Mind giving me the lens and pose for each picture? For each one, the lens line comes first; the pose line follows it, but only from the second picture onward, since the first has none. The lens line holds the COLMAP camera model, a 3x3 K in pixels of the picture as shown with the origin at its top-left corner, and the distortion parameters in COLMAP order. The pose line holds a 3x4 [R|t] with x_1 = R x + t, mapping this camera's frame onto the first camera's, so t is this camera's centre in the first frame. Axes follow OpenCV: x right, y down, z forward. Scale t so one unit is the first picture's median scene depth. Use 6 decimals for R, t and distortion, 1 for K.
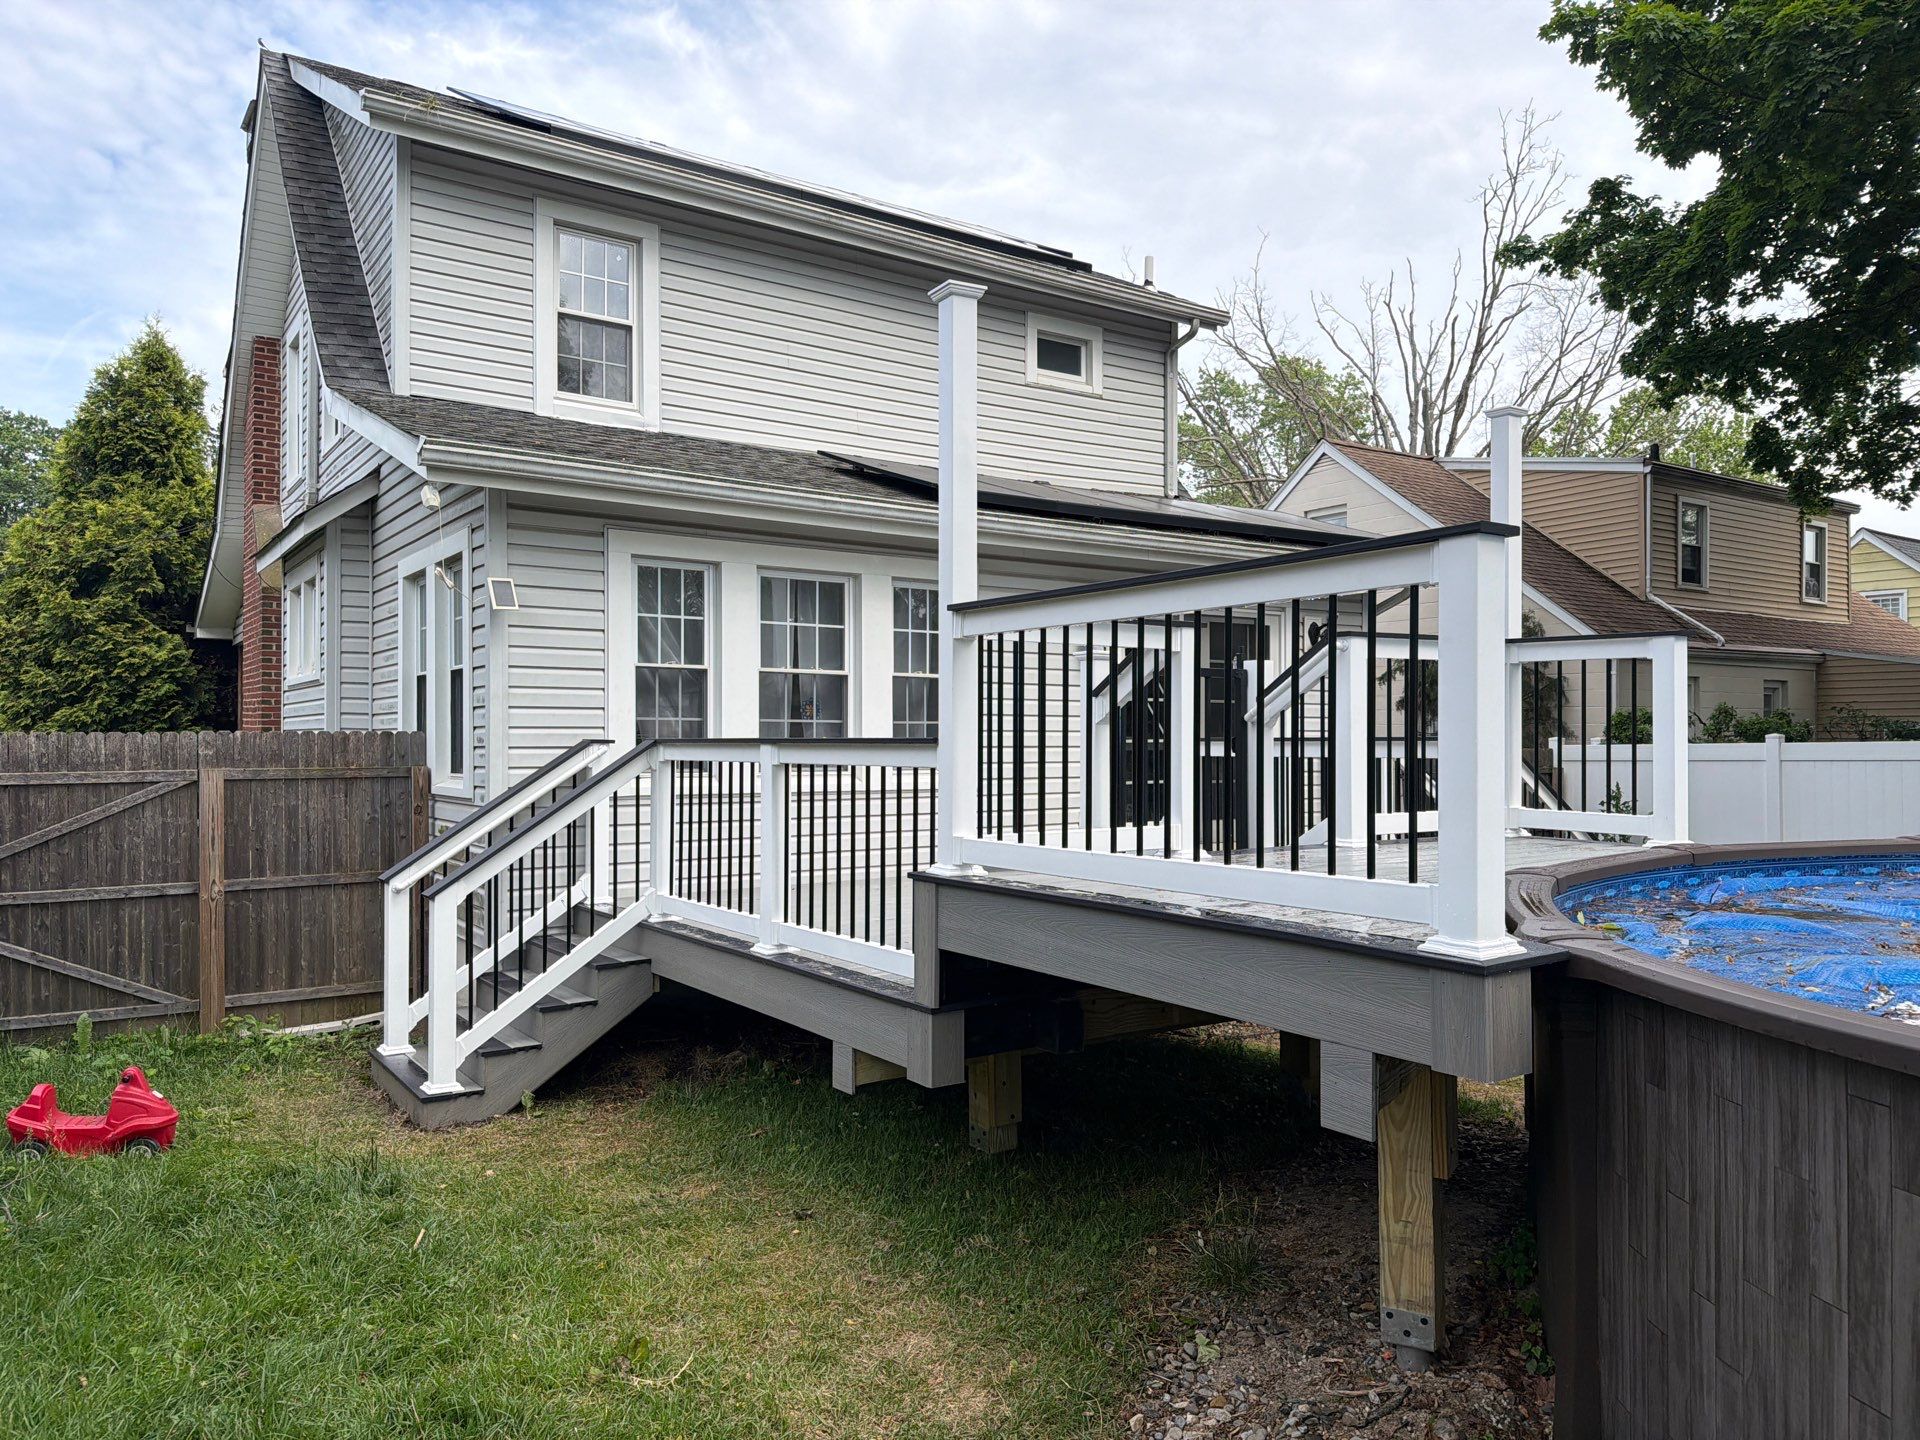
lens RADIAL K [[1325.6, 0, 953.1], [0, 1325.6, 718.4], [0, 0, 1]] dist [0.098627, -0.123856]
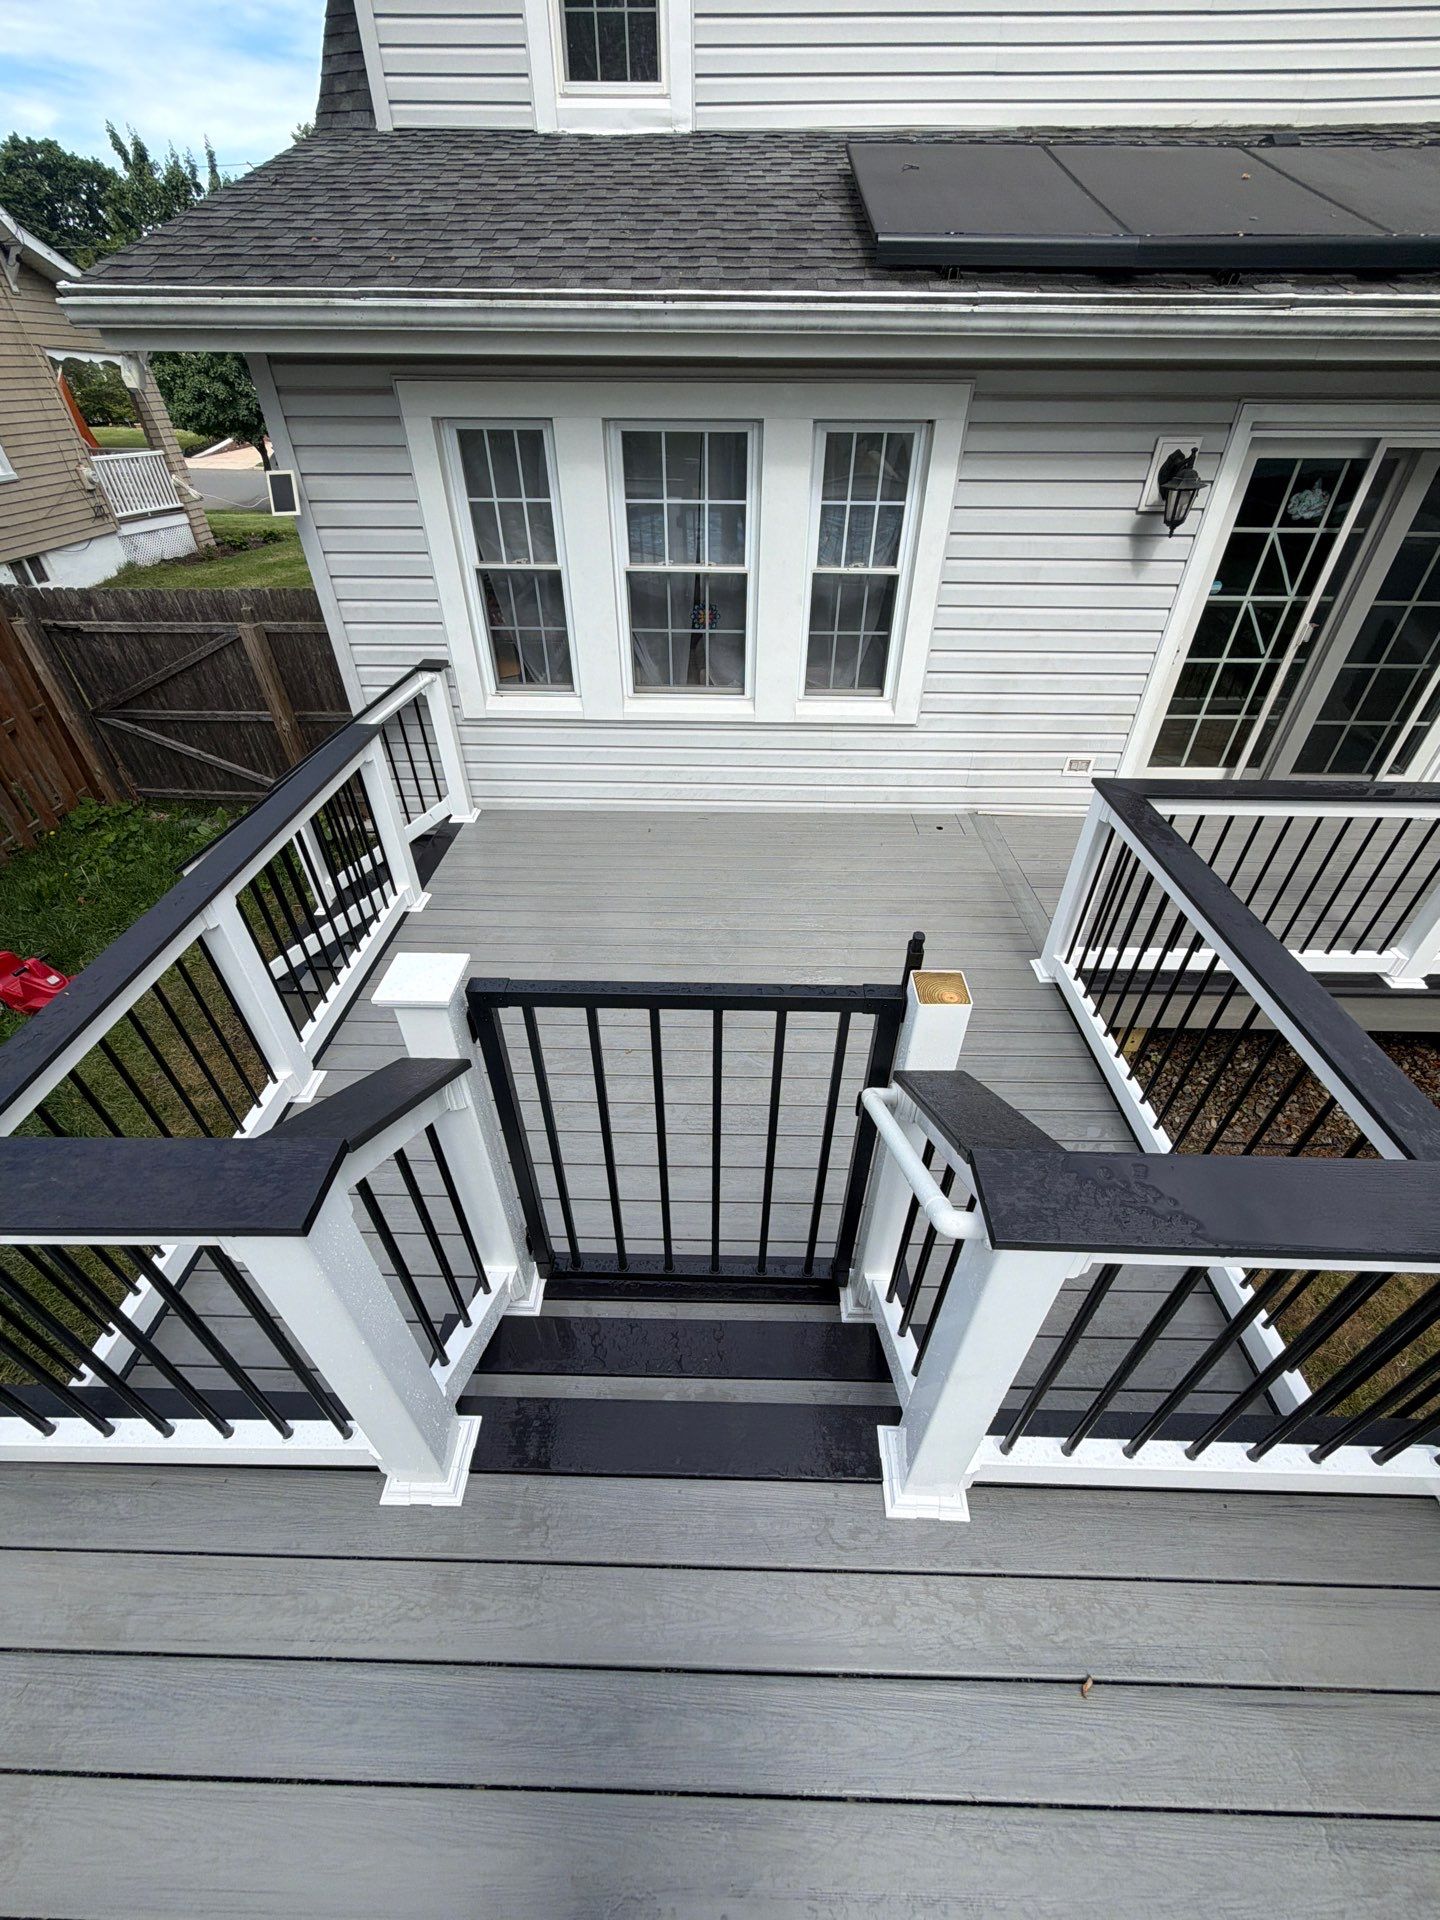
lens RADIAL K [[761.4, 0, 720.0], [0, 761.4, 960.0], [0, 0, 1]] dist [-0.001170, -0.000026]
pose [[0.814044, 0.357833, -0.457480, 0.205294], [0.008799, 0.779979, 0.625744, -0.139633], [0.580736, -0.513409, 0.631789, 0.587935]]
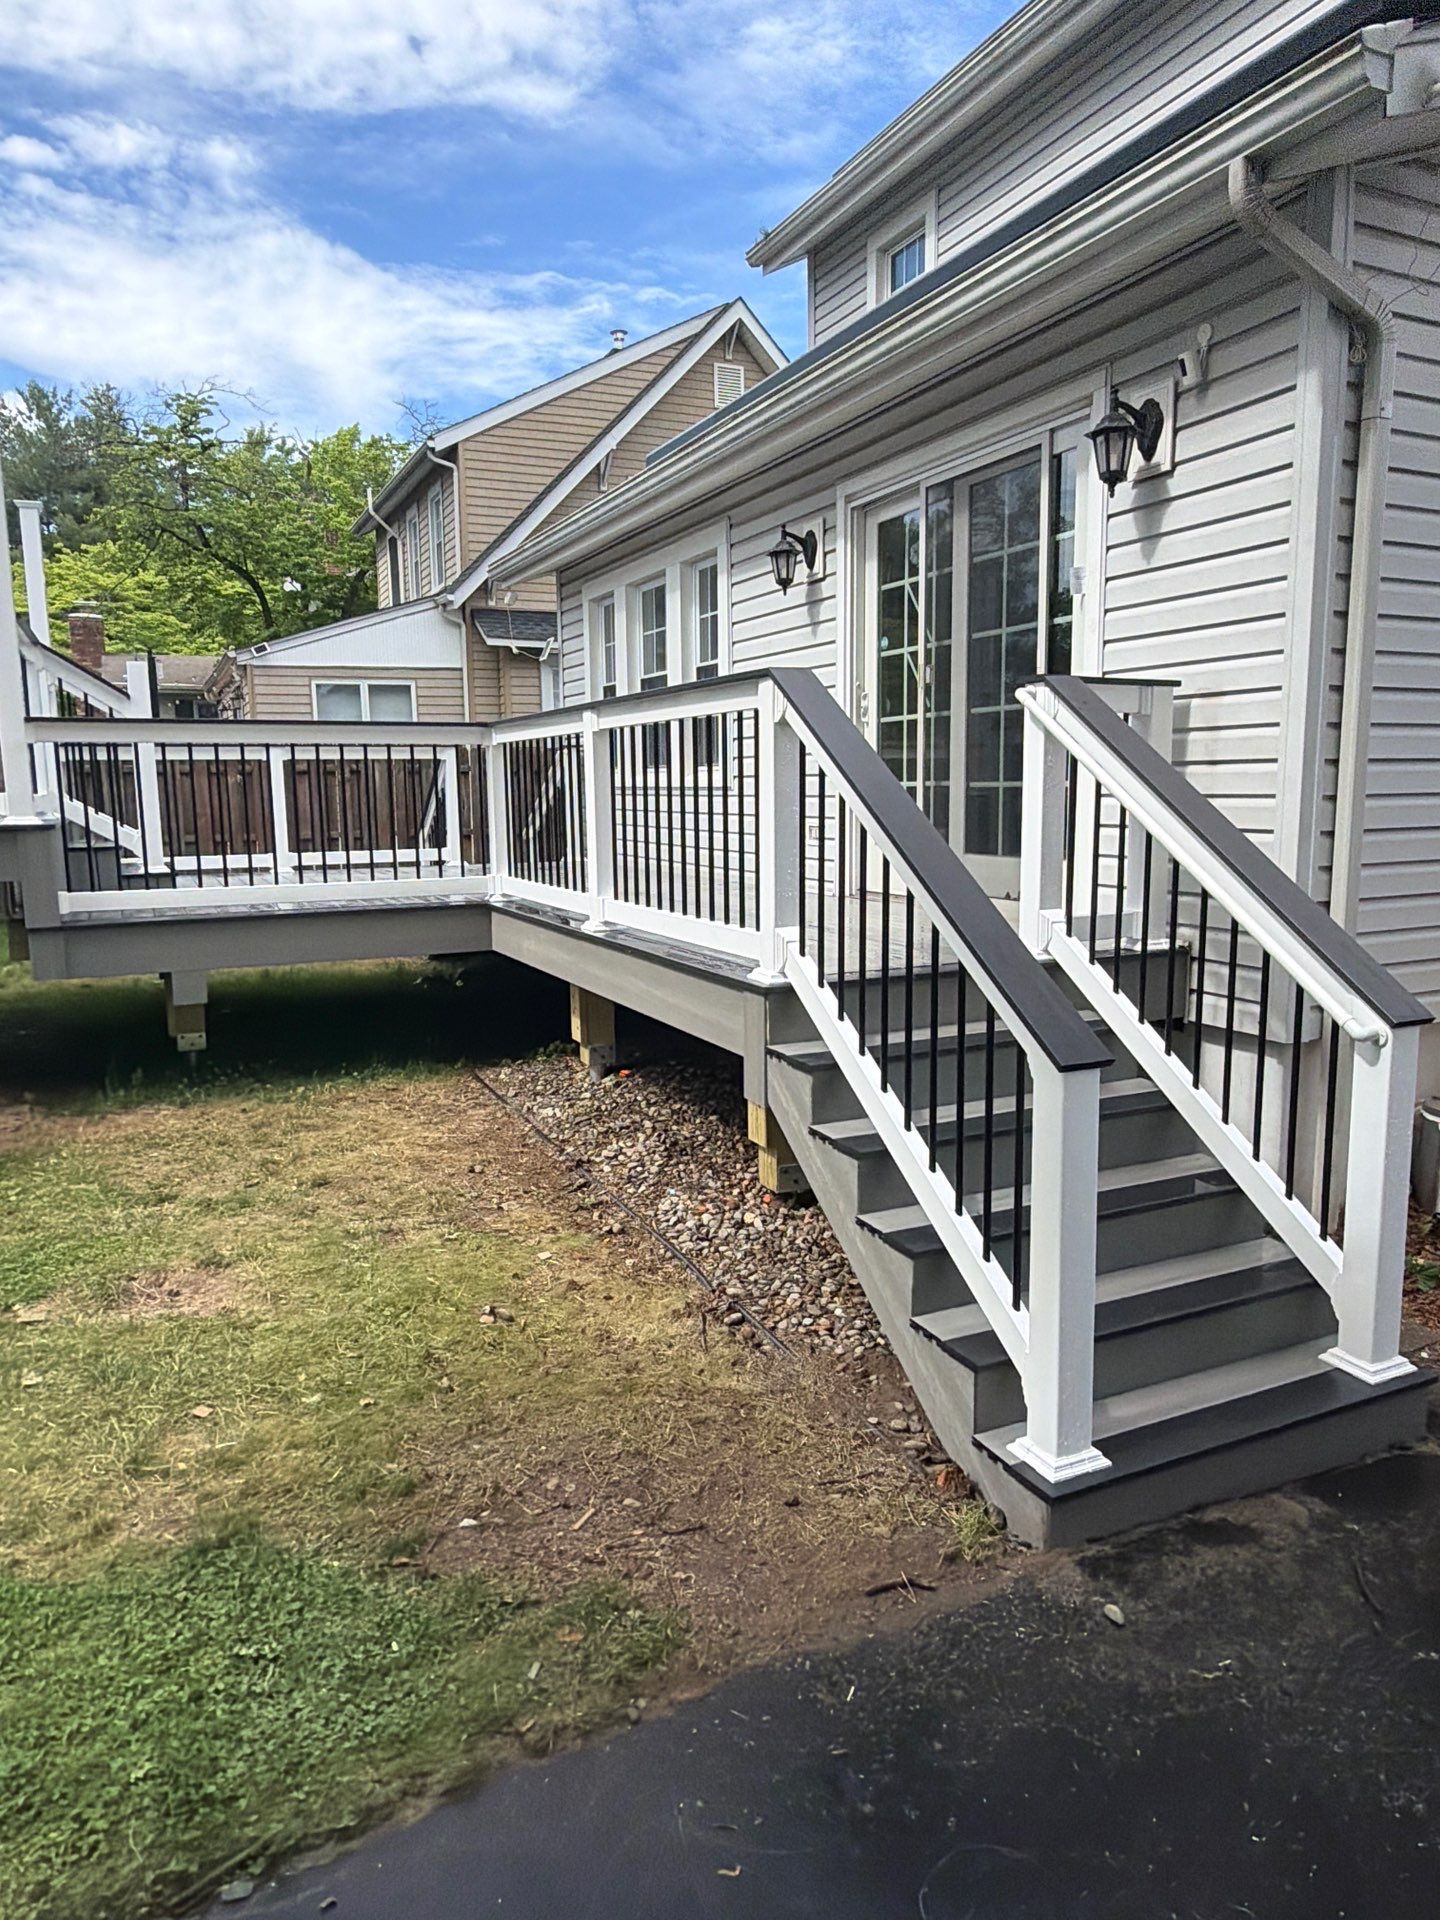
lens RADIAL K [[1242.5, 0, 720.0], [0, 1242.5, 960.0], [0, 0, 1]] dist [-0.001677, 0.007029]
pose [[-0.156572, 0.141262, -0.977512, 0.896254], [0.032948, 0.989915, 0.137777, 0.056073], [0.987117, -0.010635, -0.159648, 1.197628]]
